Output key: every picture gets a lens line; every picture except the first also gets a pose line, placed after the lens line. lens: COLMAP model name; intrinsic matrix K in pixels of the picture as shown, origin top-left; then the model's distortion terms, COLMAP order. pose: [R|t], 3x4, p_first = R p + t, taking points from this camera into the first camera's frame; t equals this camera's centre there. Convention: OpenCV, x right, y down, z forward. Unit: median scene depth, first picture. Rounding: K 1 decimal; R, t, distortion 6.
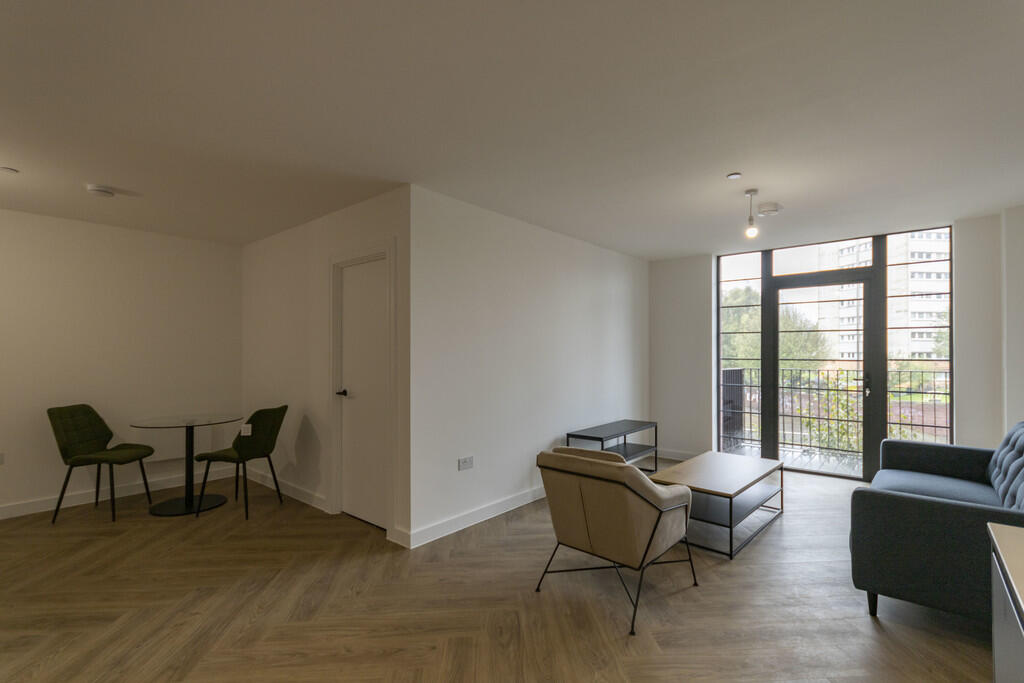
lens RADIAL K [[471.3, 0, 517.3], [0, 471.3, 346.3], [0, 0, 1]] dist [0.001626, 0.000326]
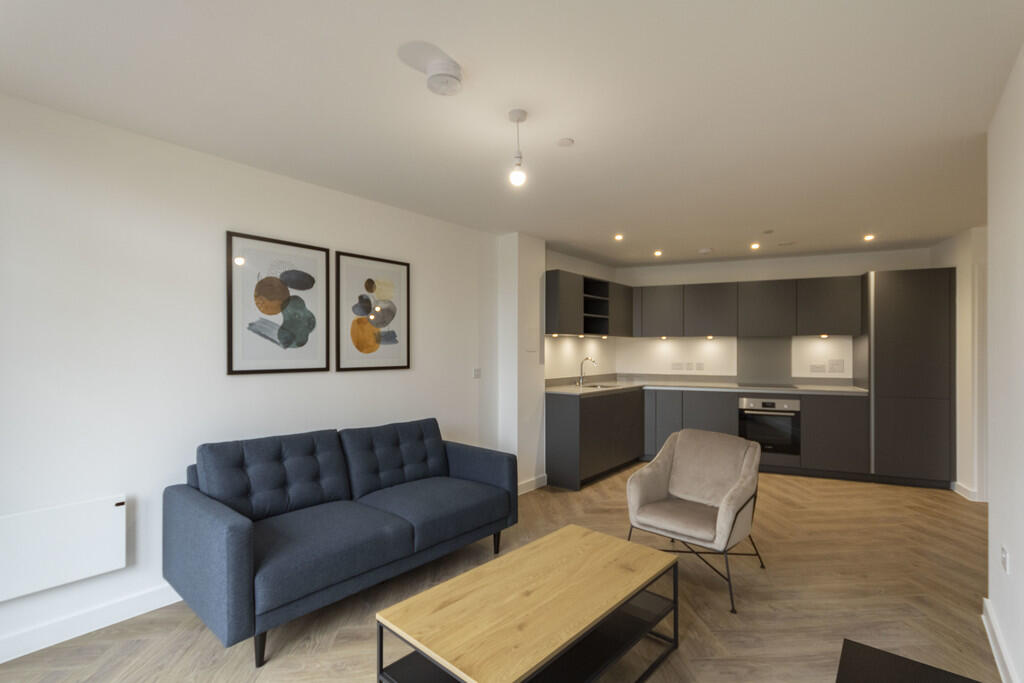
lens RADIAL K [[475.5, 0, 514.2], [0, 475.5, 349.6], [0, 0, 1]] dist [0.001272, 0.000103]
pose [[-0.999917, 0.000719, -0.012883, 0.446352], [0.000918, 0.999880, -0.015493, 0.008901], [0.012870, -0.015503, -0.999797, 1.459787]]
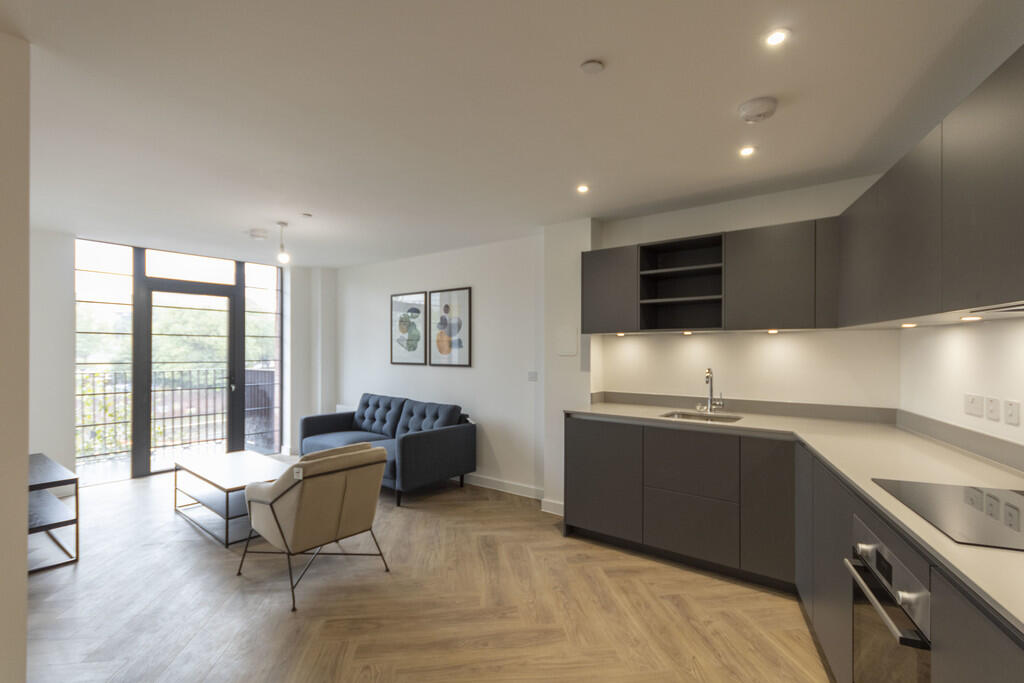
lens RADIAL K [[475.5, 0, 514.2], [0, 475.5, 349.6], [0, 0, 1]] dist [0.001272, 0.000103]
pose [[-0.045572, 0.000706, 0.998961, -0.647209], [-0.016432, 0.999864, -0.001456, -0.014415], [-0.998826, -0.016481, -0.045555, 0.409515]]
